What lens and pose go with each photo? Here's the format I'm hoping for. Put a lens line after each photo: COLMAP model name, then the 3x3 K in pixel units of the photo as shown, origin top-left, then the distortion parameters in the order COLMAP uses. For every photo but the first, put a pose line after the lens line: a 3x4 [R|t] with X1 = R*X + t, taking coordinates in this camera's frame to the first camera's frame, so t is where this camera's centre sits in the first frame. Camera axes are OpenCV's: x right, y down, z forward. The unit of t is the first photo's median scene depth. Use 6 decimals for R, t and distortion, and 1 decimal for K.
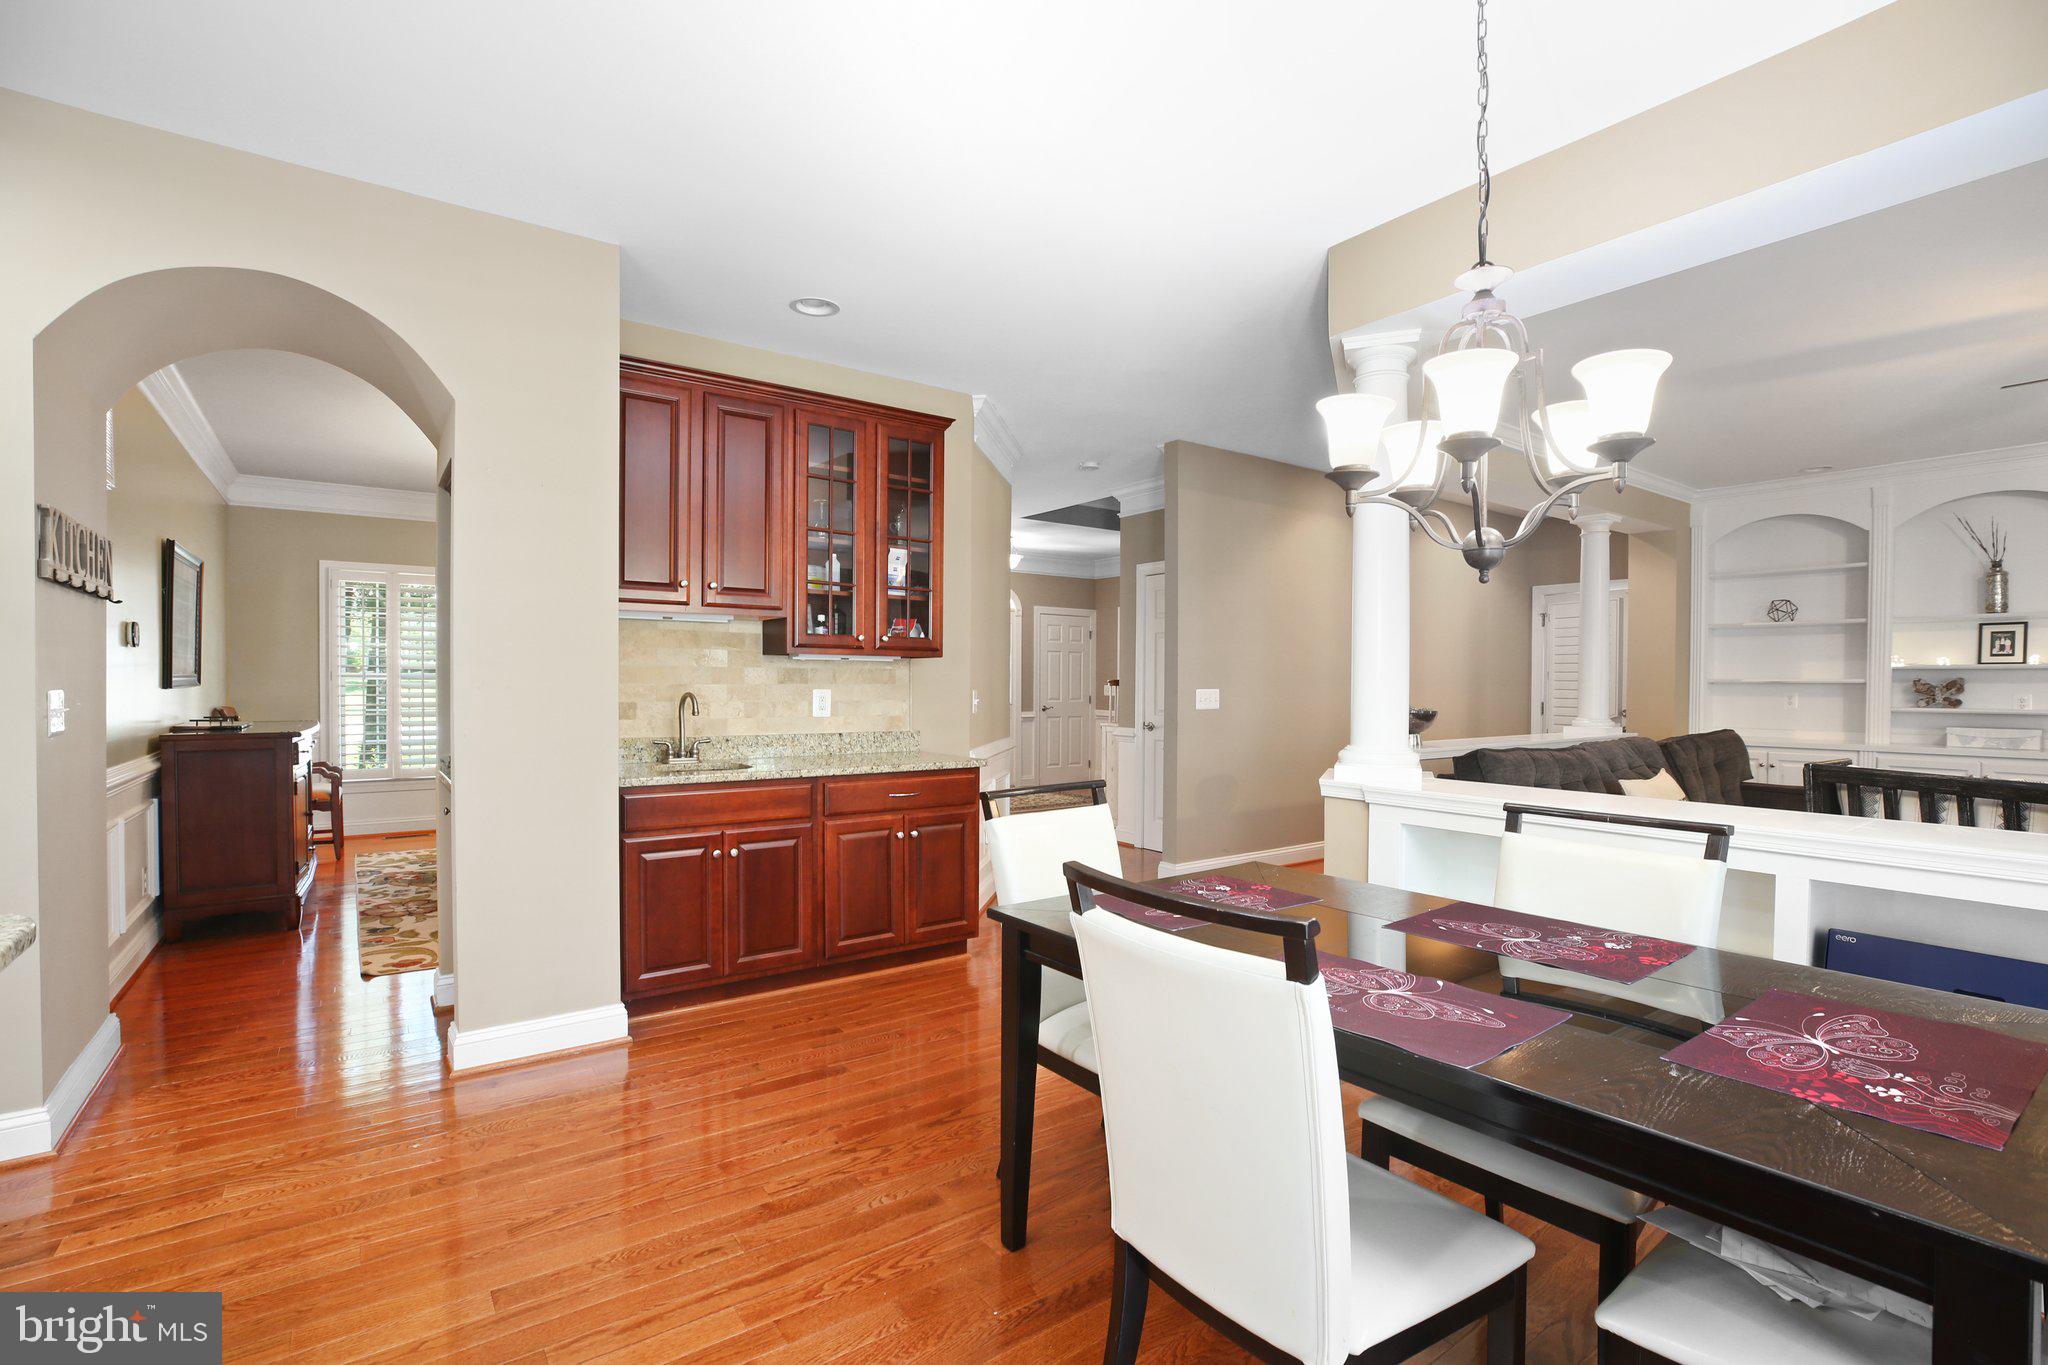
lens RADIAL K [[941.5, 0, 1024.0], [0, 941.5, 682.5], [0, 0, 1]] dist [-0.036712, 0.000792]
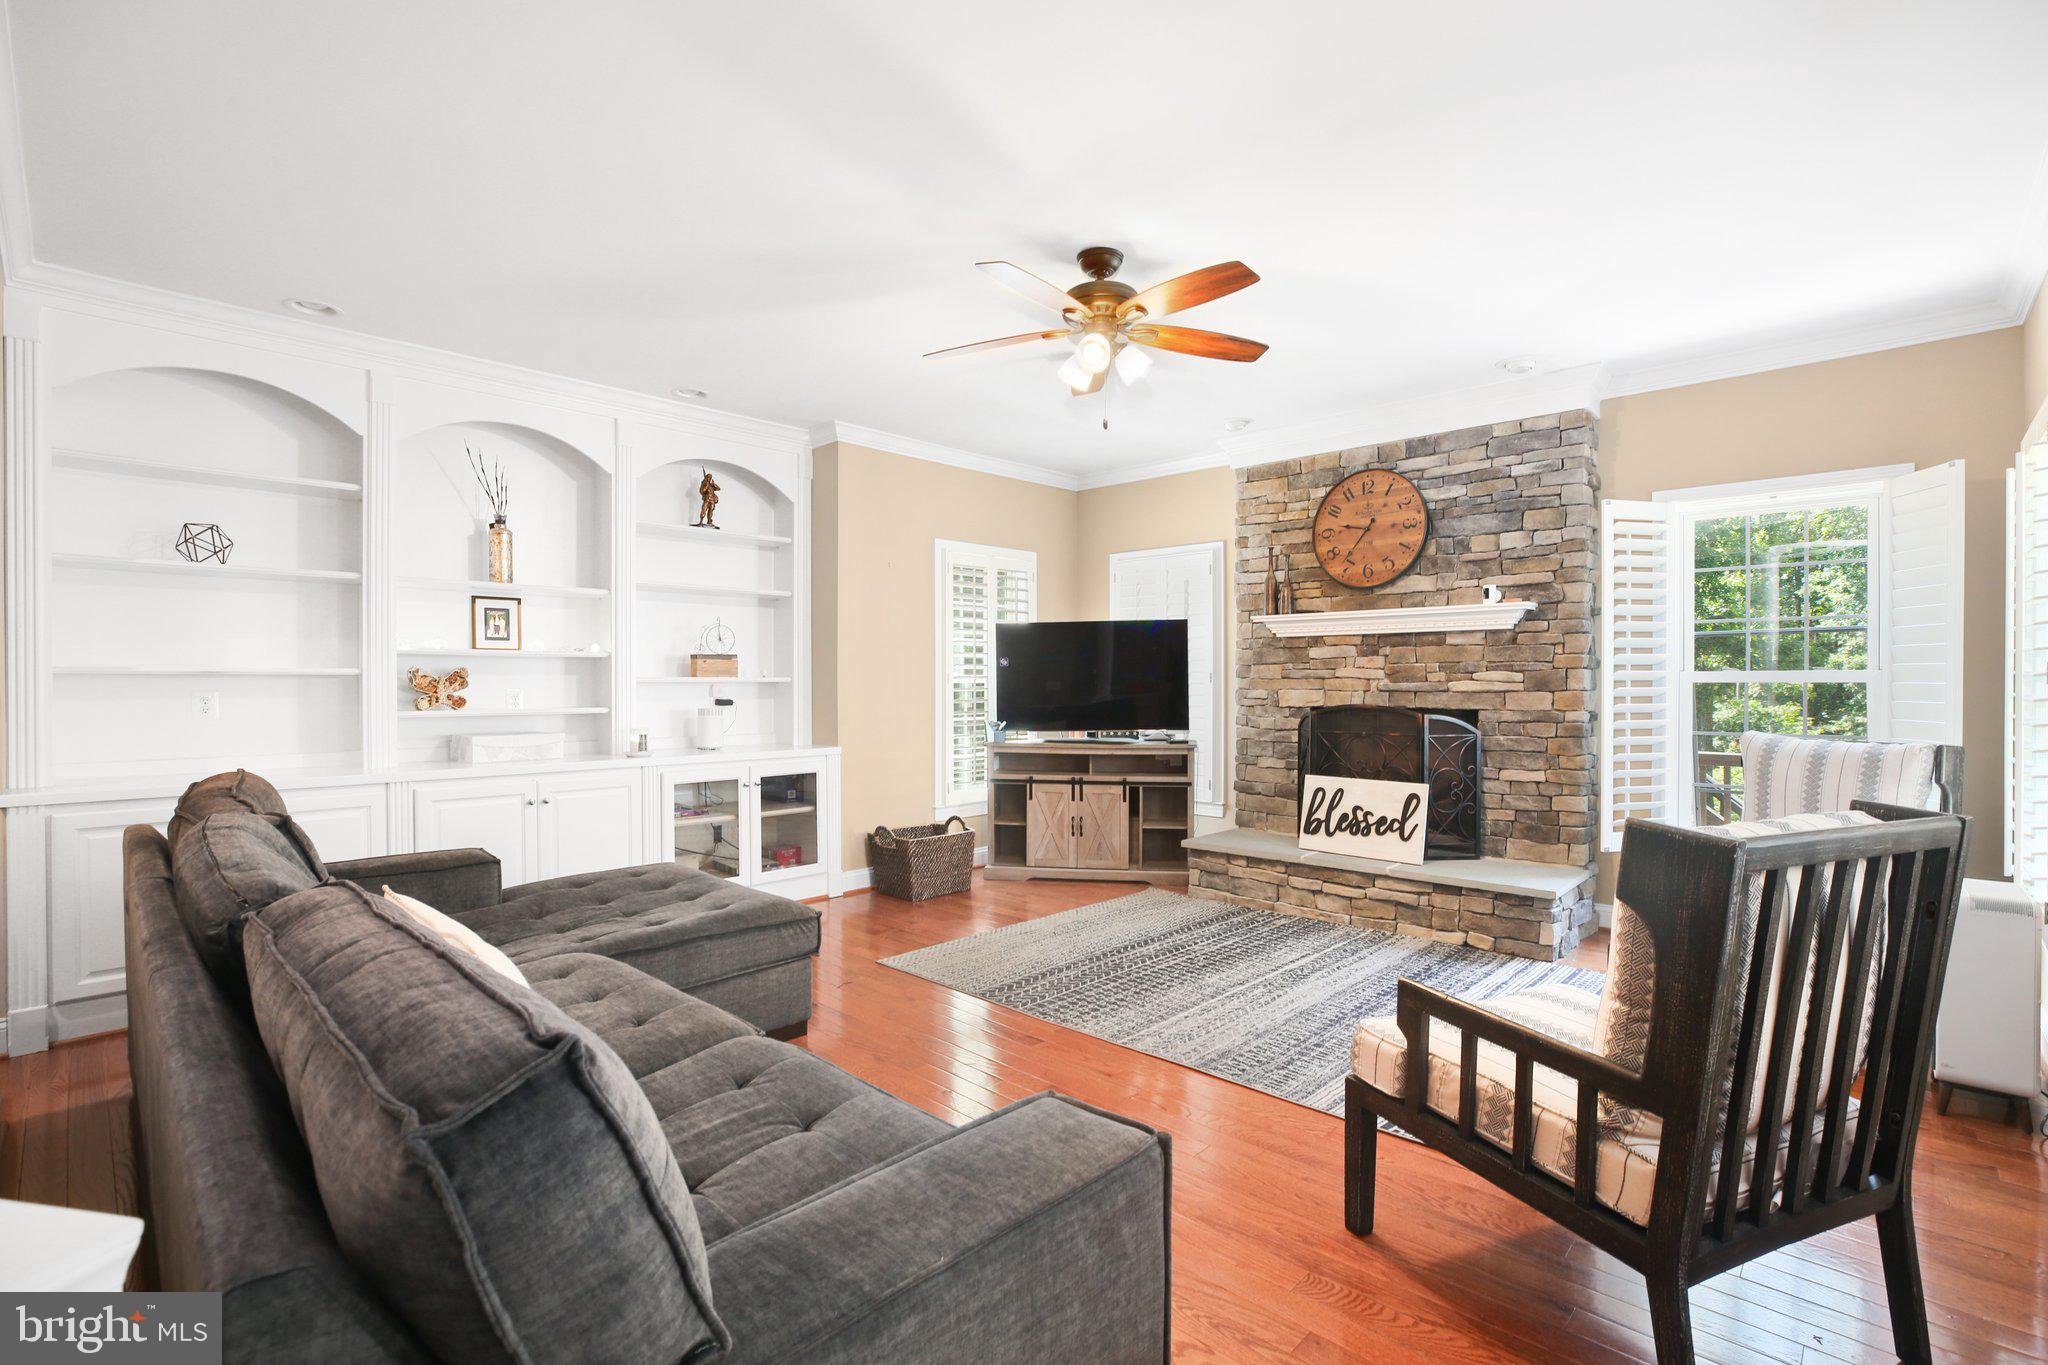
lens RADIAL K [[941.5, 0, 1024.0], [0, 941.5, 682.5], [0, 0, 1]] dist [-0.036712, 0.000792]
pose [[-0.189044, -0.006272, 0.981949, 0.214105], [-0.001507, 0.999980, 0.006097, 0.001576], [-0.981968, -0.000327, -0.189049, 0.699860]]
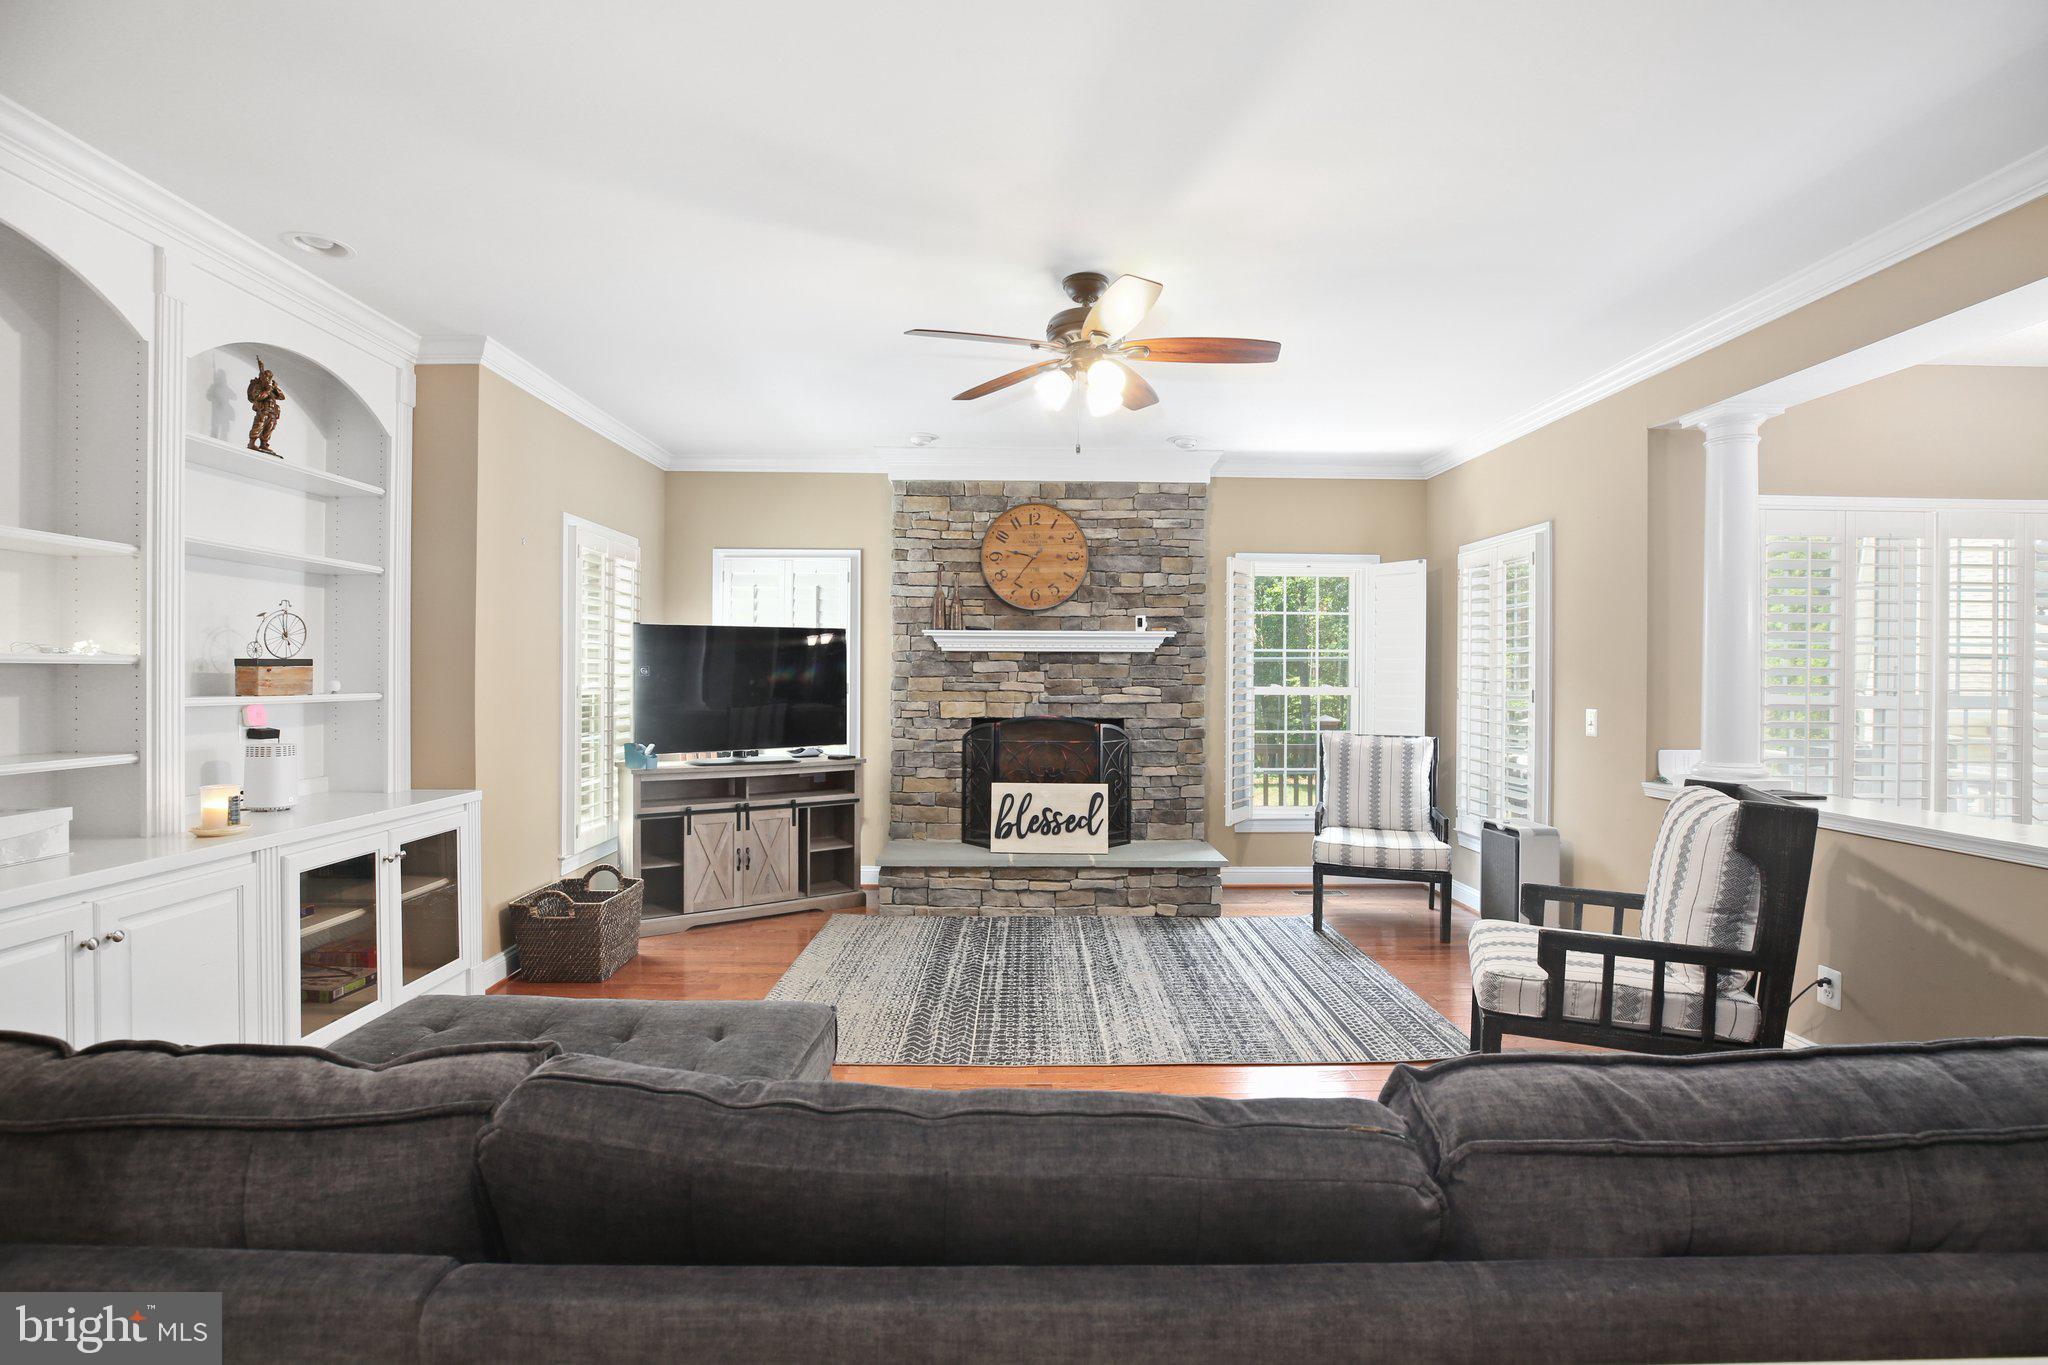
lens RADIAL K [[941.5, 0, 1024.0], [0, 941.5, 682.5], [0, 0, 1]] dist [-0.036712, 0.000792]
pose [[-0.824211, -0.011978, 0.566156, 0.466596], [-0.009963, 0.999928, 0.006651, -0.013256], [-0.566195, -0.000159, -0.824271, 1.022527]]
